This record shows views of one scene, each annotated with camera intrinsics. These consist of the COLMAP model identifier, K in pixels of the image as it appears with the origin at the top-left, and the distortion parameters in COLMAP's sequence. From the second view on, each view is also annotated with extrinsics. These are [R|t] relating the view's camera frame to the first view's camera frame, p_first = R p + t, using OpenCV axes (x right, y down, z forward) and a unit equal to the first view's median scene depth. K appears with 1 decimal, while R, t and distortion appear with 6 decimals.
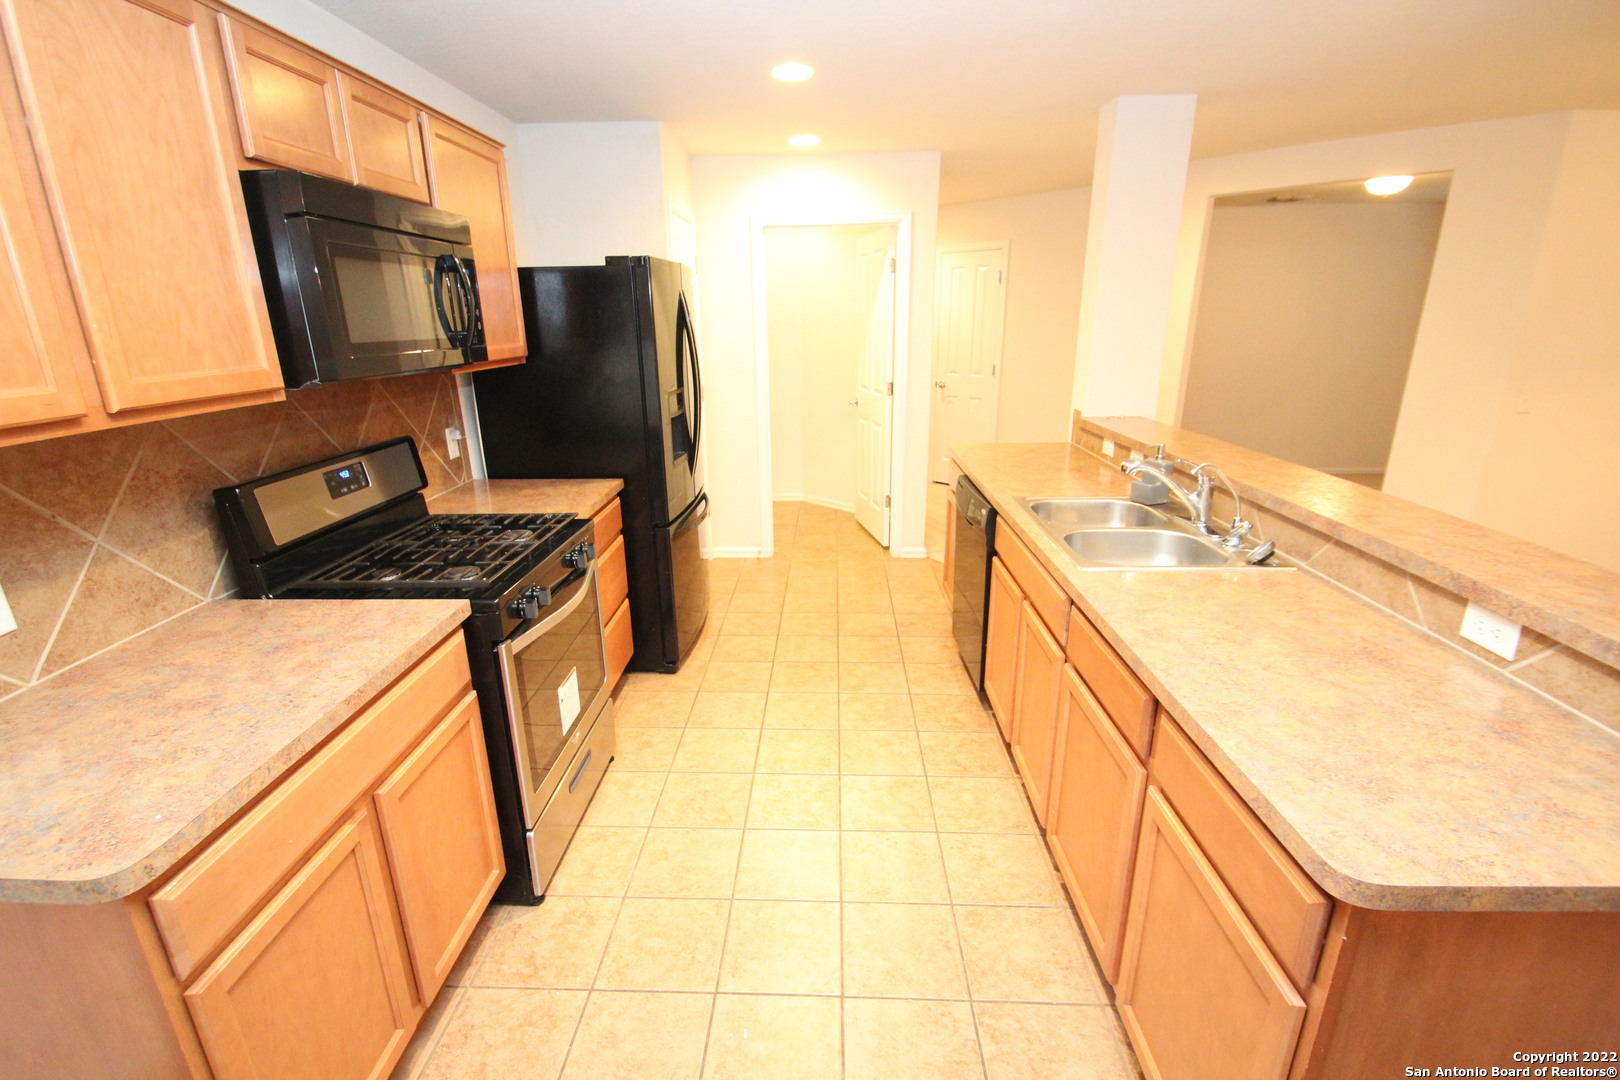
lens RADIAL K [[751.5, 0, 812.8], [0, 751.5, 564.1], [0, 0, 1]] dist [0.006274, -0.011993]
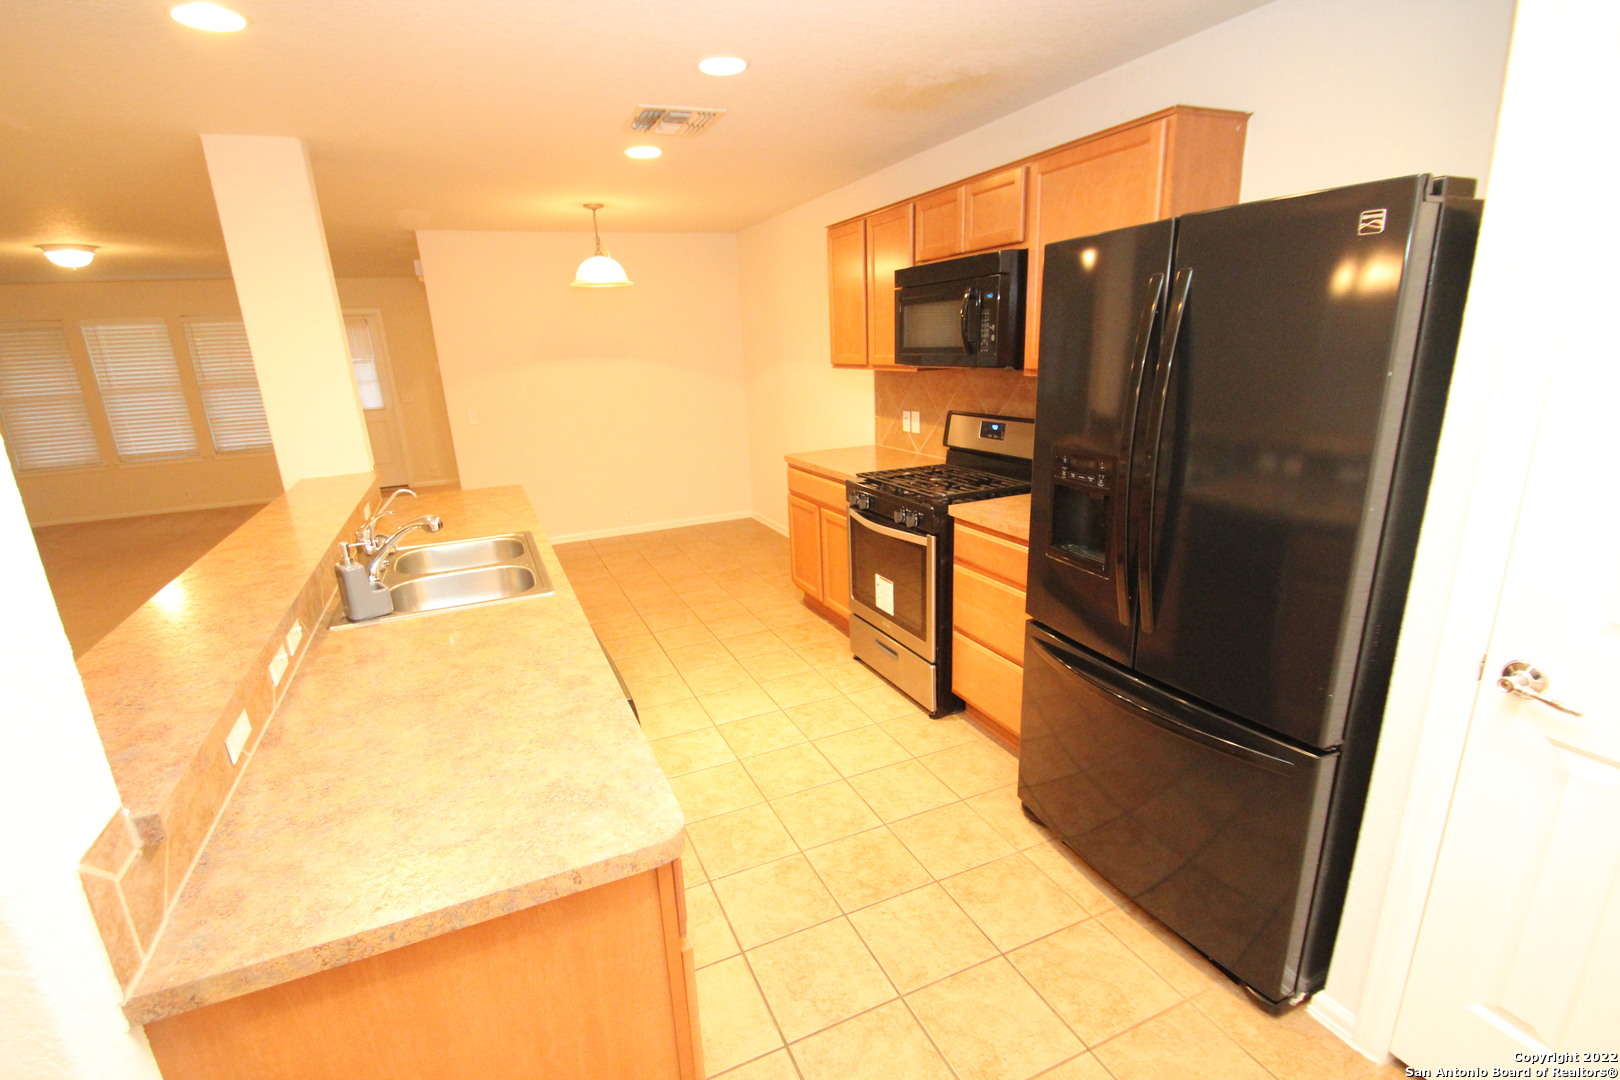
lens RADIAL K [[751.5, 0, 798.4], [0, 751.5, 563.3], [0, 0, 1]] dist [0.006274, -0.011993]
pose [[-0.902497, 0.165606, -0.397586, 0.523585], [-0.087718, 0.833099, 0.546124, -0.848313], [0.421669, 0.527751, -0.737343, 2.558497]]
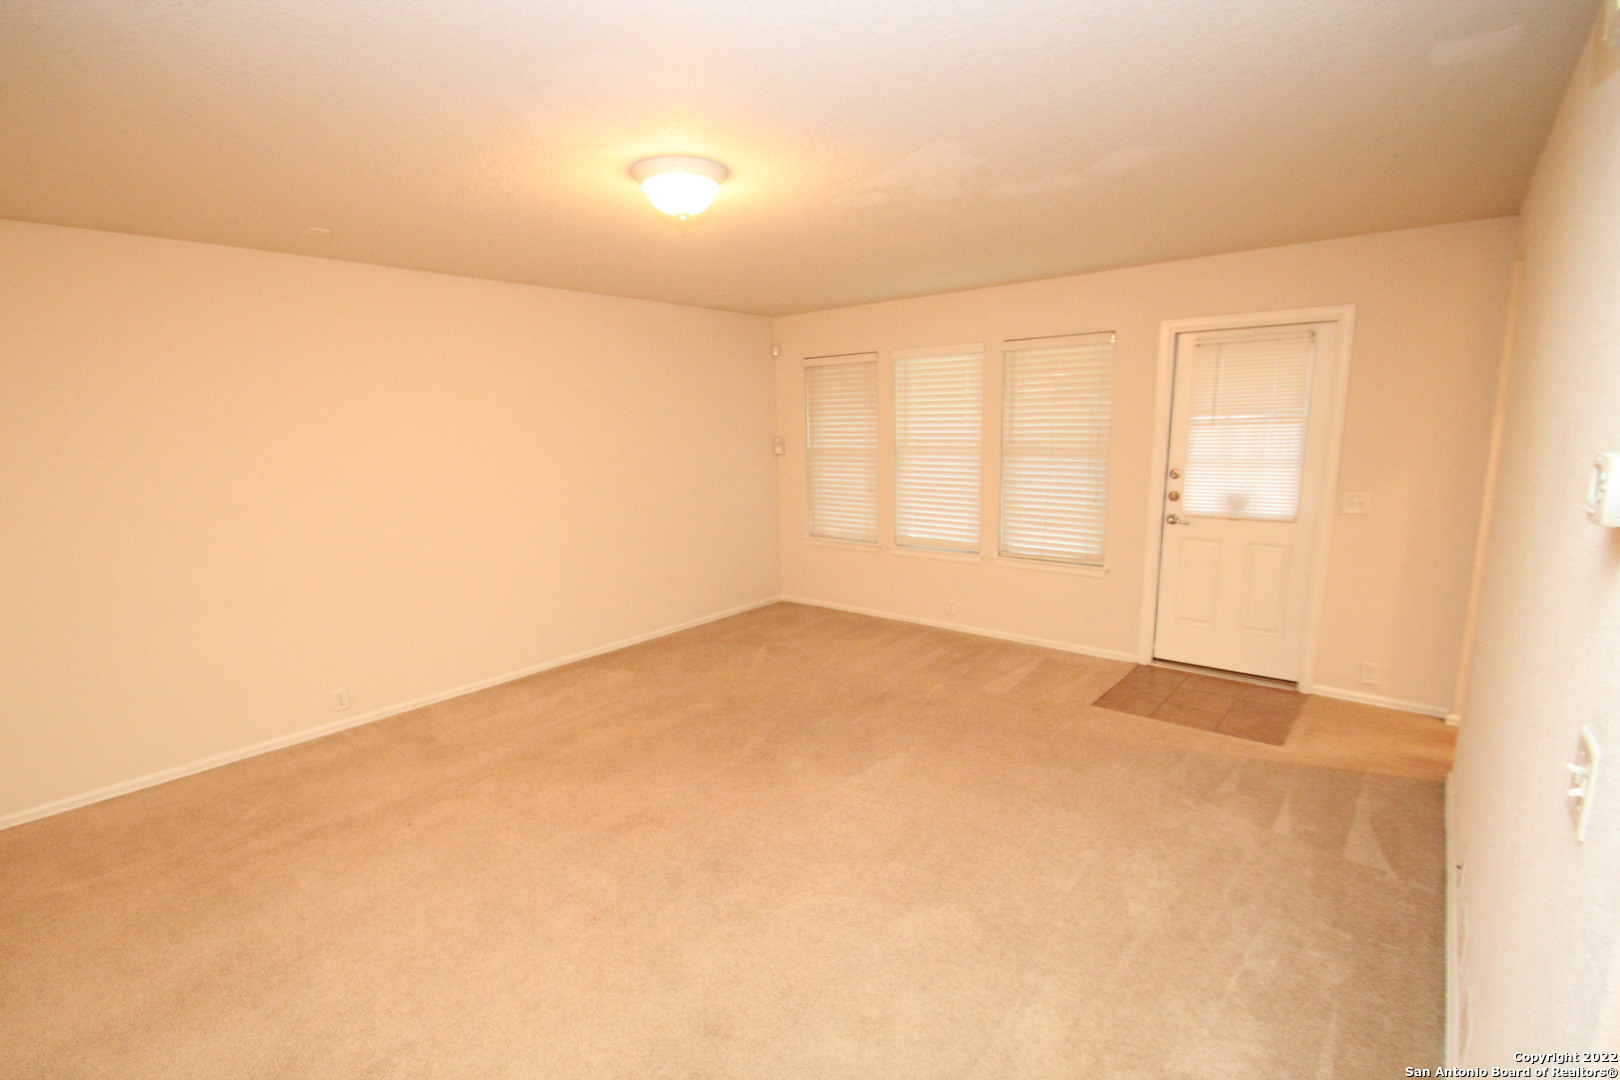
lens RADIAL K [[751.5, 0, 796.4], [0, 751.5, 566.2], [0, 0, 1]] dist [0.006274, -0.011993]
pose [[-0.782425, -0.095134, 0.615435, 0.616625], [0.219914, 0.882381, 0.415983, 0.097141], [-0.582622, 0.460818, -0.669476, -0.348812]]
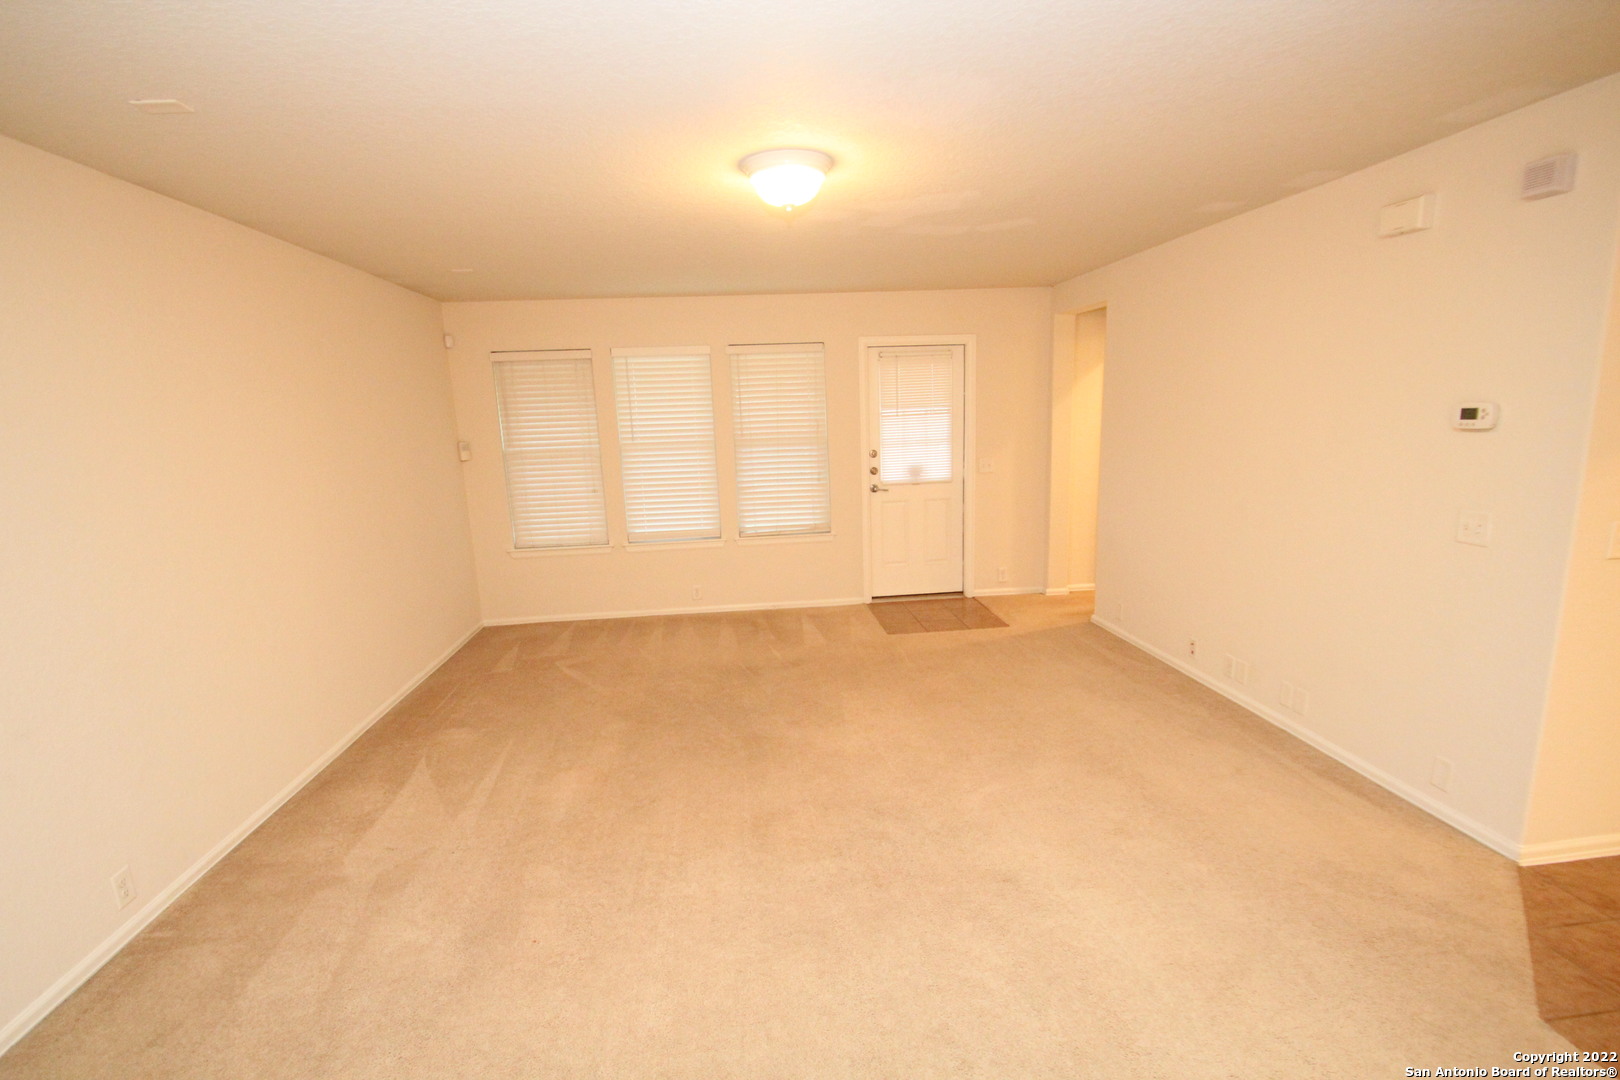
lens RADIAL K [[751.5, 0, 800.9], [0, 751.5, 563.3], [0, 0, 1]] dist [0.006274, -0.011993]
pose [[-0.991806, 0.067074, -0.108734, 1.946381], [0.004545, 0.869083, 0.494645, -0.072413], [0.127676, 0.490097, -0.862266, 0.144053]]
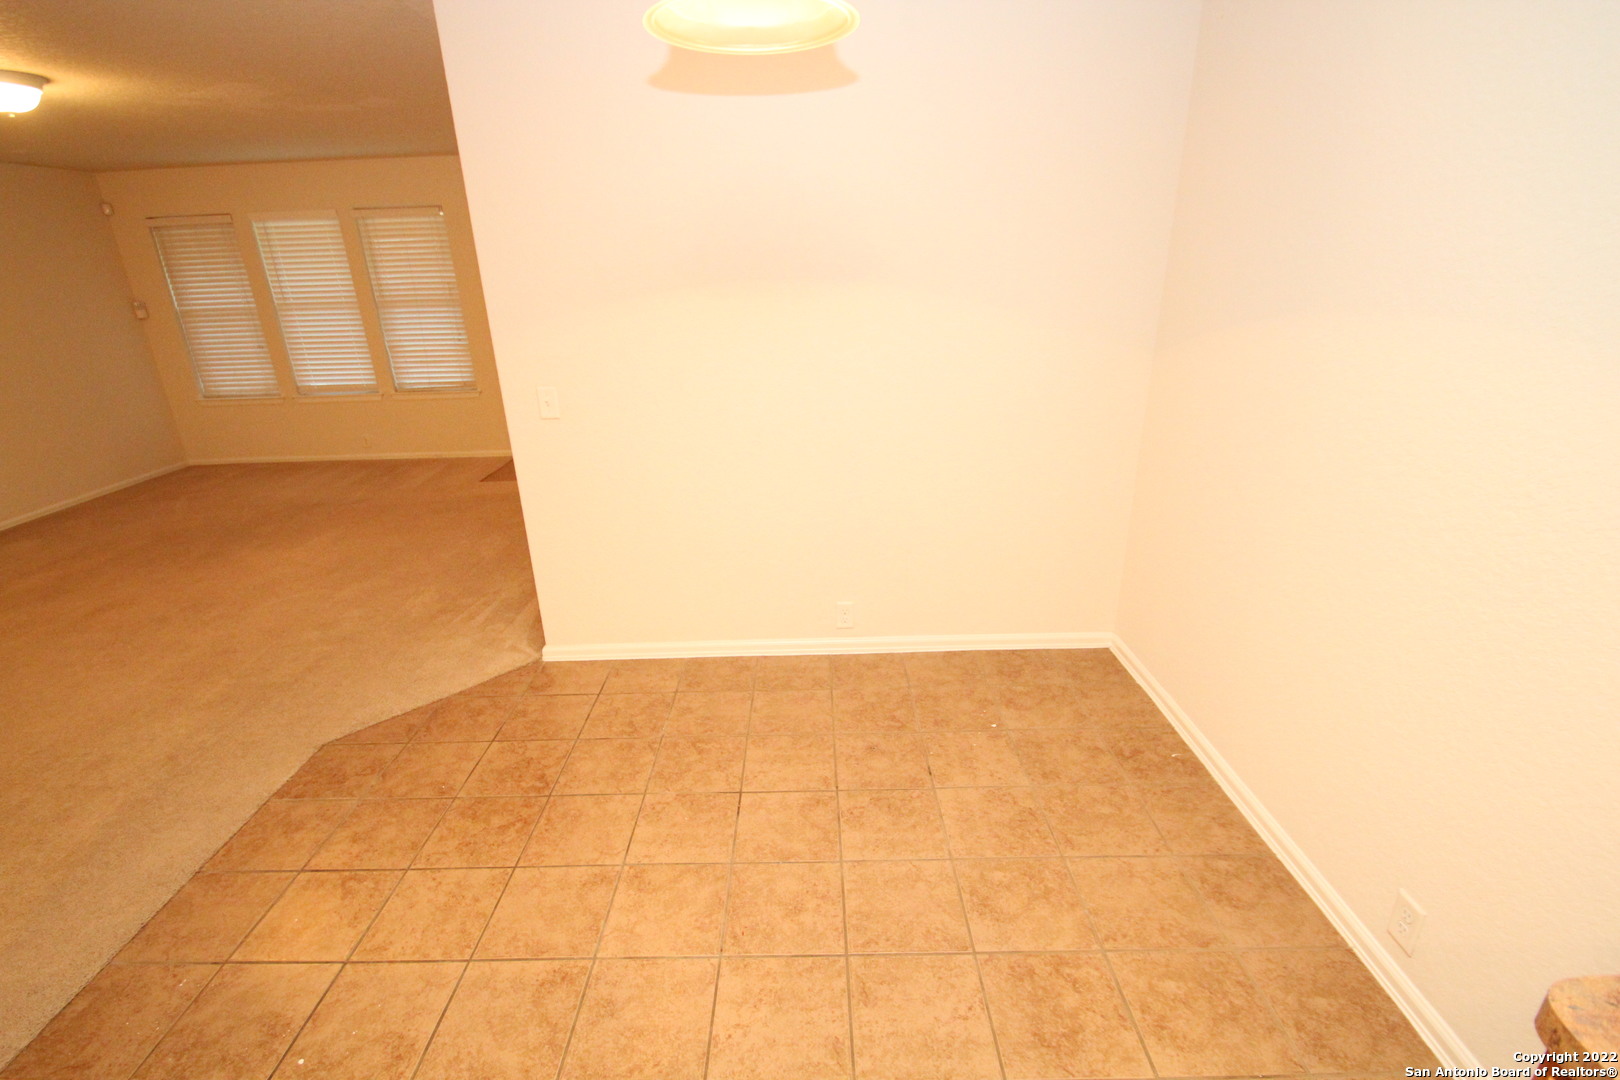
lens RADIAL K [[751.5, 0, 802.0], [0, 751.5, 567.4], [0, 0, 1]] dist [0.006274, -0.011993]
pose [[-0.998996, 0.043912, -0.008894, -0.114121], [0.027862, 0.764334, 0.644218, -0.202596], [0.035087, 0.643323, -0.764790, 0.650340]]
